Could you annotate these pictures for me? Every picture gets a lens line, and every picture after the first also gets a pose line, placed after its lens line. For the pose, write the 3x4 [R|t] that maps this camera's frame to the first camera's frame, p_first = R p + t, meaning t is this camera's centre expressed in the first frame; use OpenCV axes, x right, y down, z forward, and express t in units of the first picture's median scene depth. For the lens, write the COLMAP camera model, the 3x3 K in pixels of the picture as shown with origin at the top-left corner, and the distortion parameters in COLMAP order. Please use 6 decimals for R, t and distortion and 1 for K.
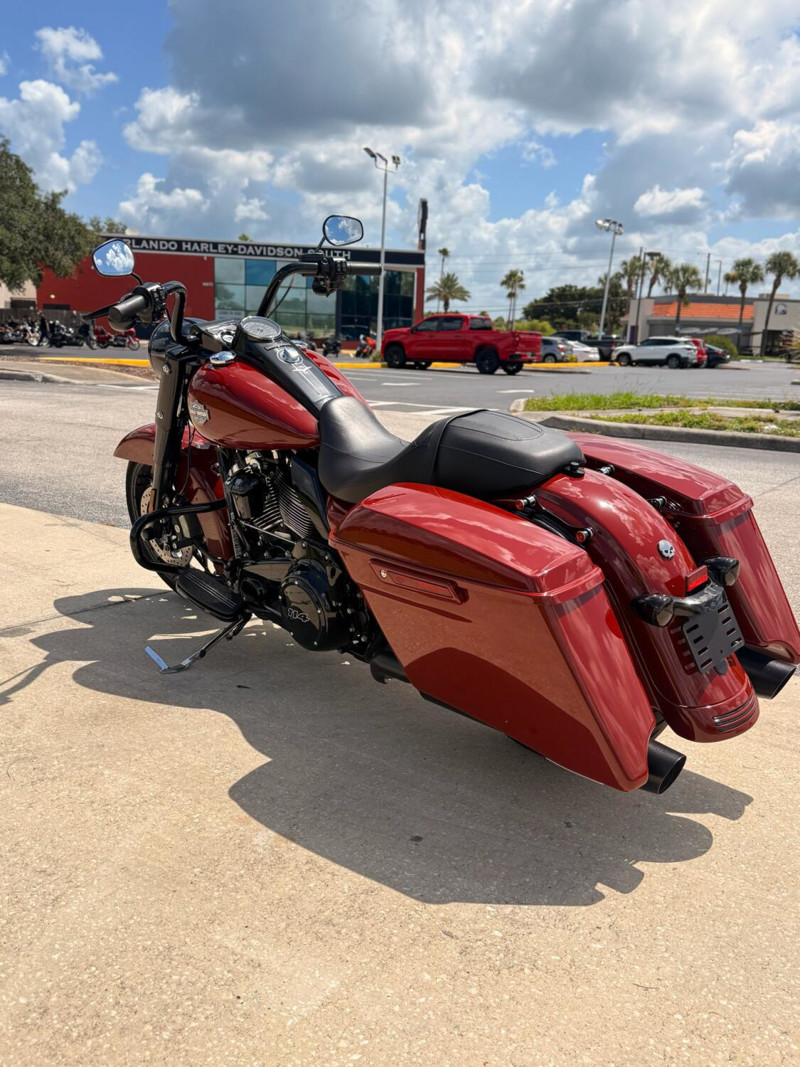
lens RADIAL K [[912.2, 0, 400.0], [0, 912.2, 533.5], [0, 0, 1]] dist [0.013741, -0.008579]
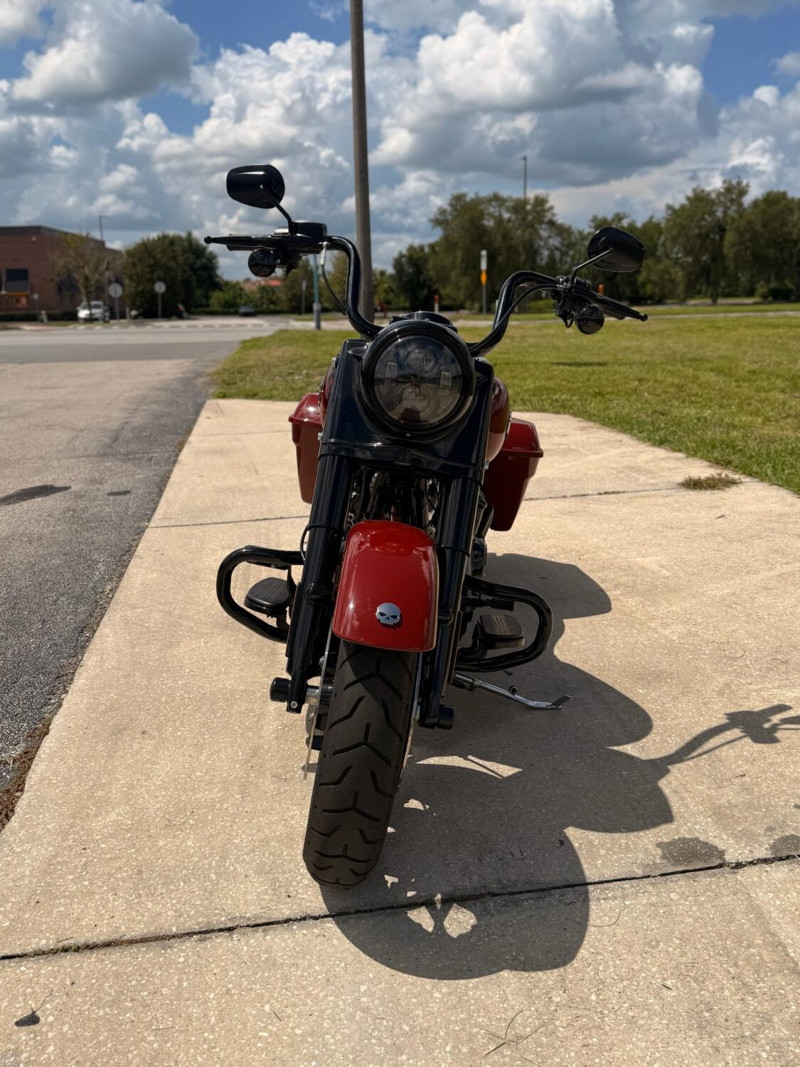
lens RADIAL K [[914.7, 0, 399.5], [0, 914.7, 513.5], [0, 0, 1]] dist [0.004084, -0.006726]
pose [[-0.677599, -0.219510, 0.701908, -0.711909], [0.149467, 0.893393, 0.423684, -0.403690], [-0.720083, 0.392000, -0.572552, 1.486905]]
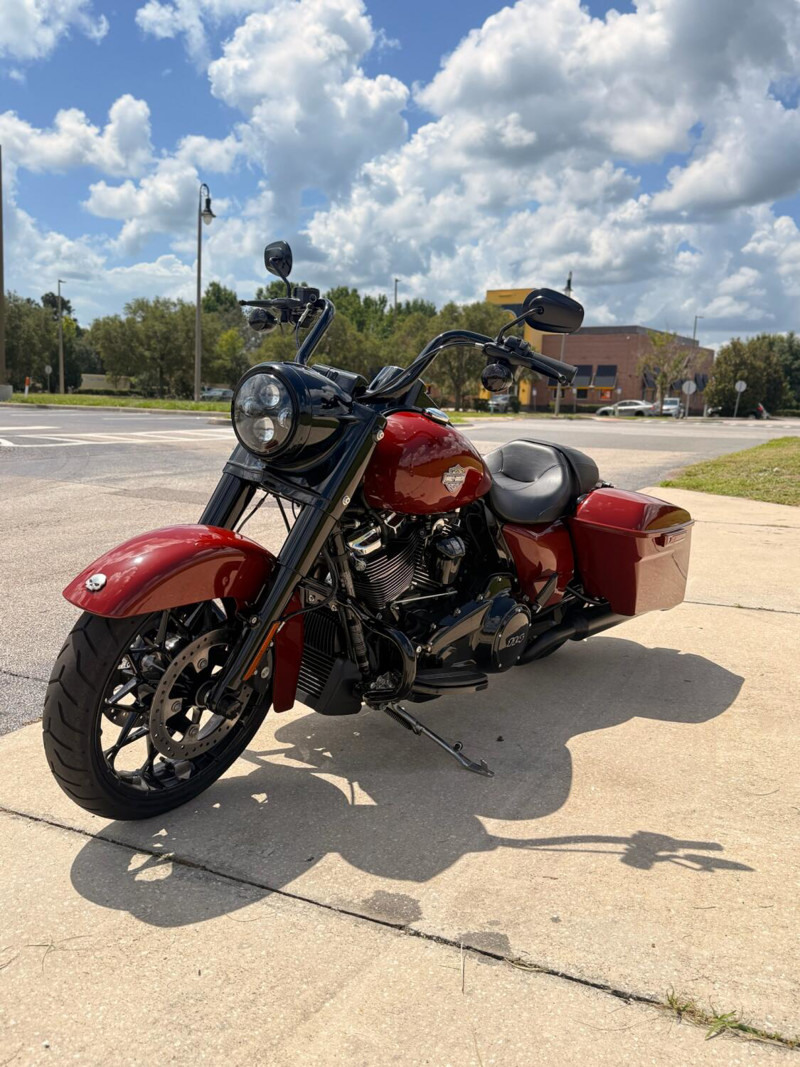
lens RADIAL K [[912.2, 0, 400.0], [0, 912.2, 533.5], [0, 0, 1]] dist [0.013741, -0.008579]
pose [[-0.127522, -0.218031, 0.967575, -0.999267], [0.200871, 0.949646, 0.240465, -0.278648], [-0.971282, 0.225022, -0.077305, 1.050366]]
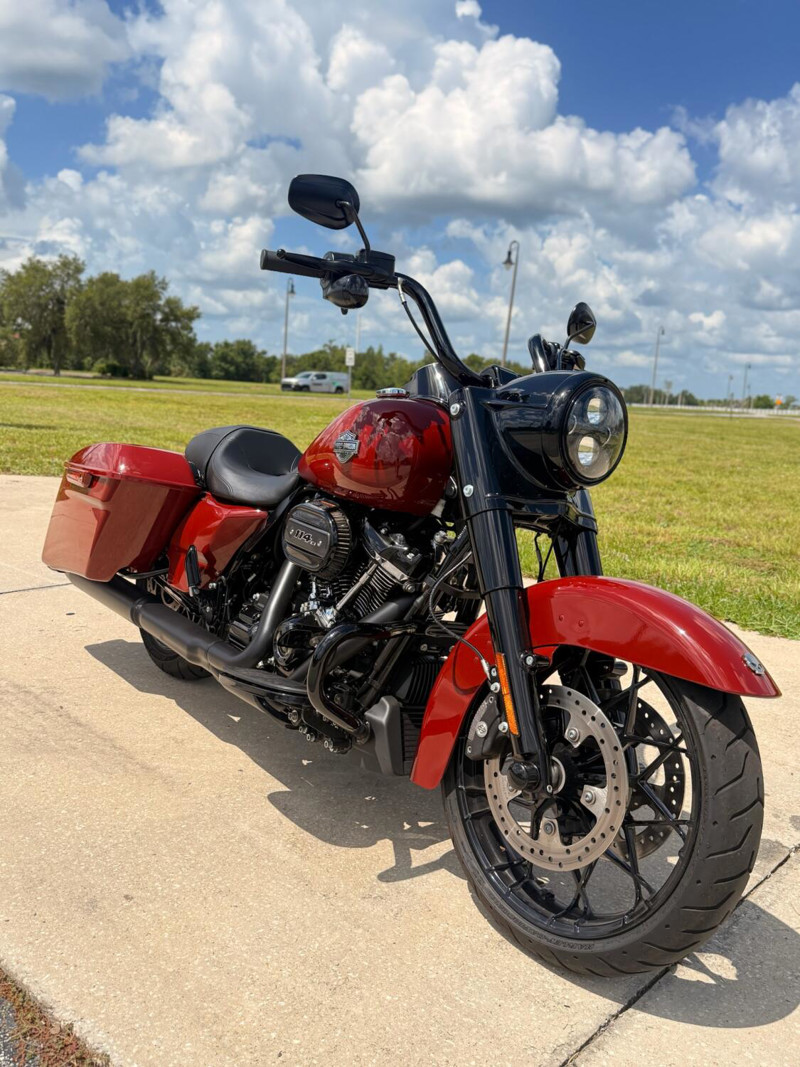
lens RADIAL K [[912.2, 0, 400.0], [0, 912.2, 533.5], [0, 0, 1]] dist [0.013741, -0.008579]
pose [[-0.980388, -0.155389, 0.121216, -0.213304], [-0.096355, 0.914484, 0.392982, -0.384793], [-0.171915, 0.373596, -0.911522, 1.695772]]
